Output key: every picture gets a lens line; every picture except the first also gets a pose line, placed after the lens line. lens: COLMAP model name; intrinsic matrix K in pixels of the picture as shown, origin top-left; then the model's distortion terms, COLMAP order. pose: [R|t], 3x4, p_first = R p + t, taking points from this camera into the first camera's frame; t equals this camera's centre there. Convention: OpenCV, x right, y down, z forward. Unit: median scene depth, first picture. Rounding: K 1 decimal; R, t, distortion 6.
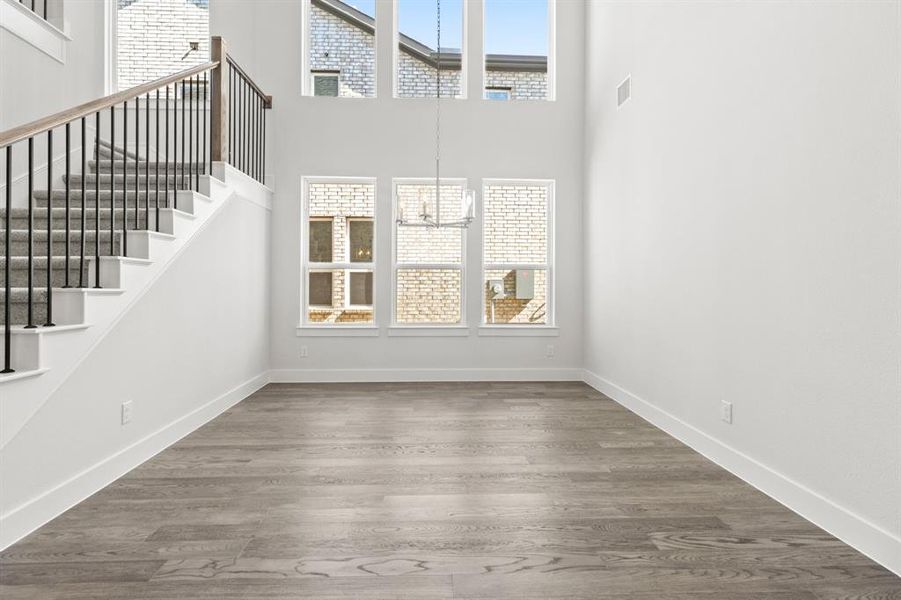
lens RADIAL K [[426.6, 0, 445.2], [0, 426.6, 280.9], [0, 0, 1]] dist [0.002487, 0.000195]
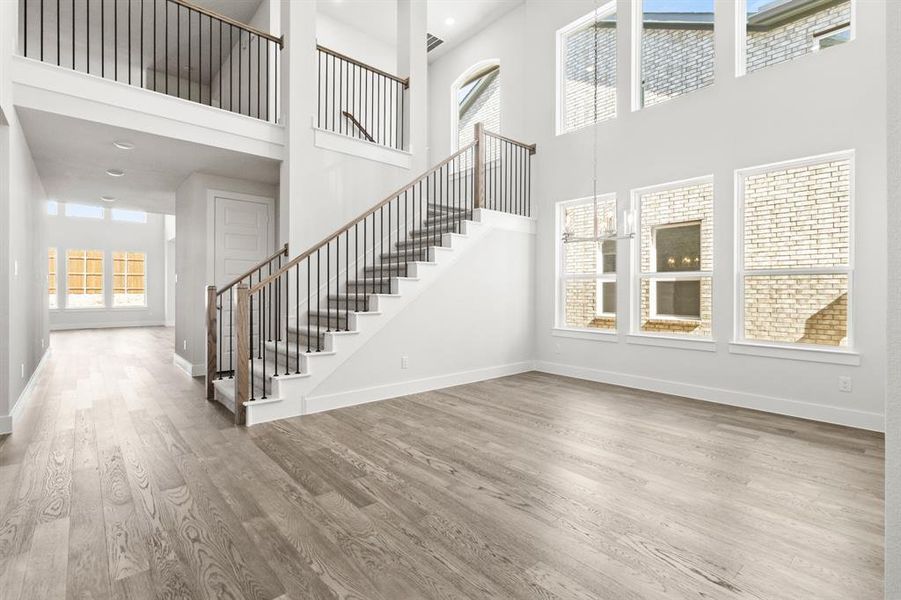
lens RADIAL K [[421.2, 0, 437.9], [0, 421.2, 294.1], [0, 0, 1]] dist [-0.000060, -0.000105]
pose [[0.616410, 0.003749, -0.787417, 0.574588], [0.002357, 0.999975, 0.006606, 0.003682], [0.787422, -0.005928, 0.616386, 0.005854]]
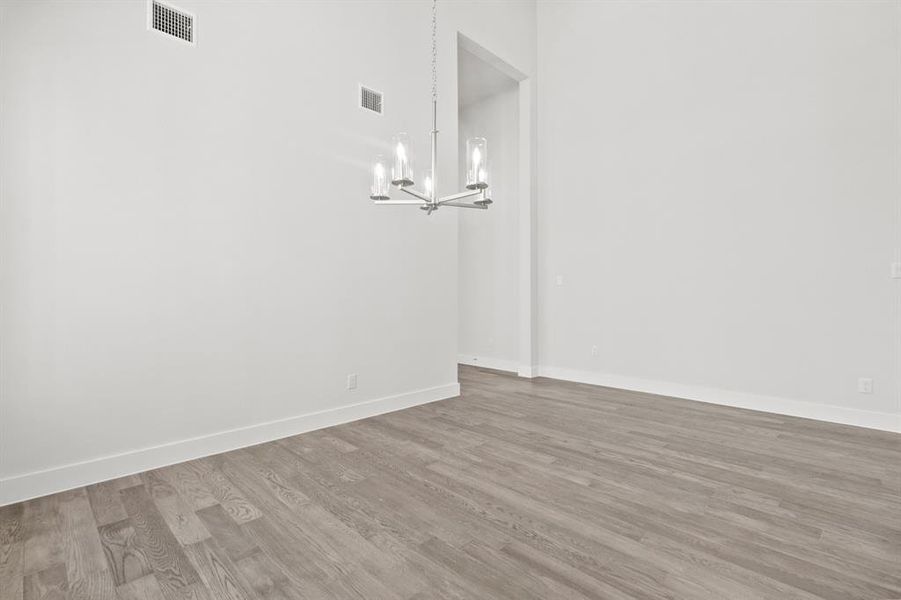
lens RADIAL K [[419.2, 0, 439.9], [0, 419.2, 283.5], [0, 0, 1]] dist [0.002972, 0.000581]
pose [[-0.669246, 0.016255, 0.742864, -0.480412], [-0.009670, 0.999485, -0.030582, 0.009695], [-0.742978, -0.027651, -0.668744, 1.381176]]
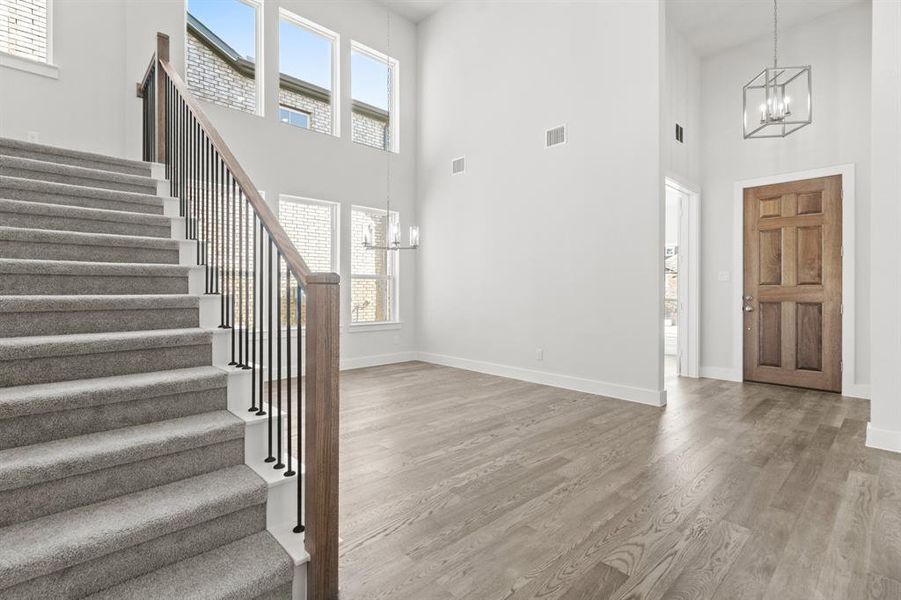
lens RADIAL K [[423.6, 0, 447.0], [0, 423.6, 288.3], [0, 0, 1]] dist [-0.004427, 0.000427]
pose [[0.755168, 0.003915, 0.655519, -0.757205], [-0.005558, 0.999984, 0.000431, -0.000974], [-0.655508, -0.003969, 0.755178, -0.159346]]
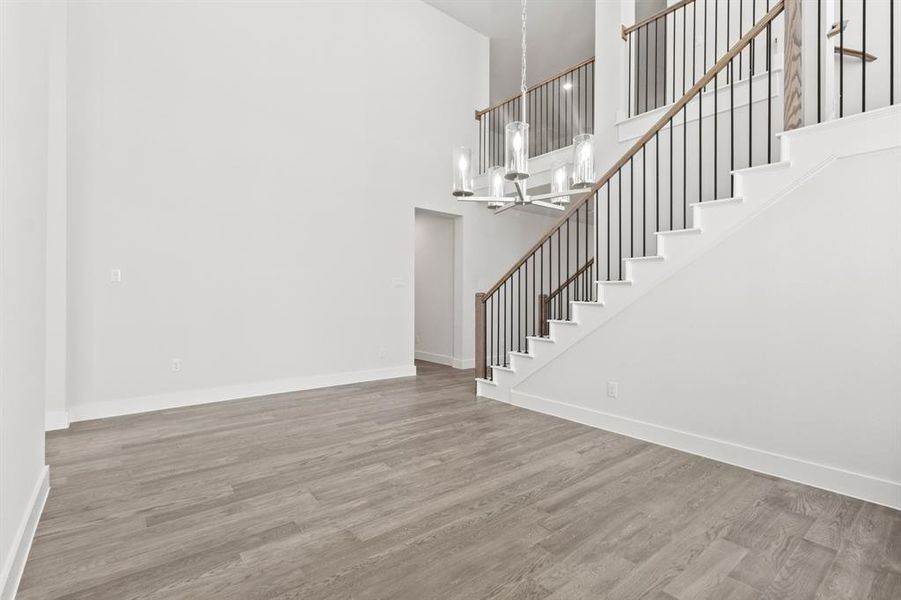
lens RADIAL K [[419.2, 0, 439.9], [0, 419.2, 283.5], [0, 0, 1]] dist [0.002972, 0.000581]
pose [[-0.811239, -0.028275, -0.584030, 0.419569], [-0.005531, 0.999157, -0.040690, 0.010663], [0.584688, -0.029779, -0.810712, 1.386279]]
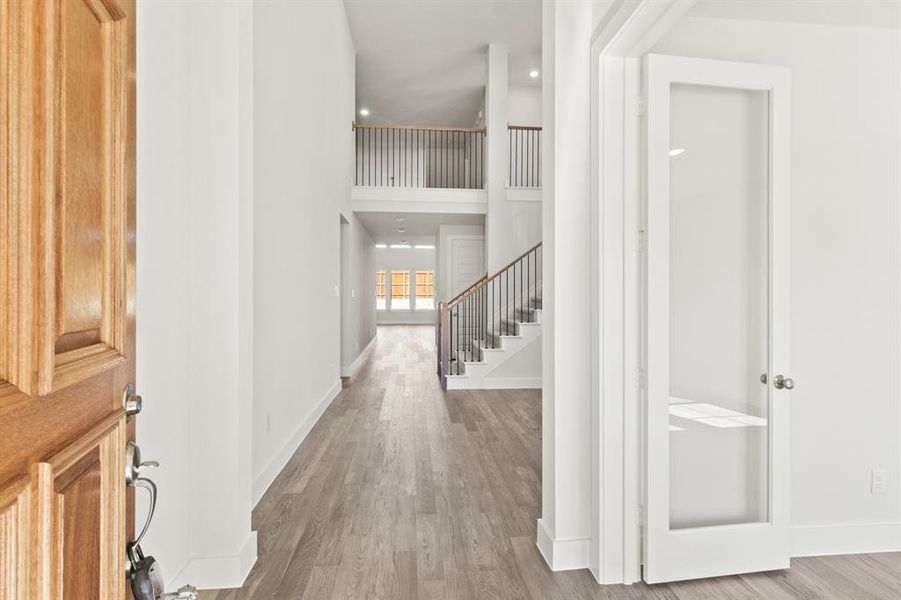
lens RADIAL K [[428.4, 0, 437.5], [0, 428.4, 291.6], [0, 0, 1]] dist [-0.000616, 0.000126]
pose [[0.026801, -0.004856, -0.999629, 1.219719], [0.004411, 0.999979, -0.004740, -0.056848], [0.999631, -0.004282, 0.026822, 0.192804]]
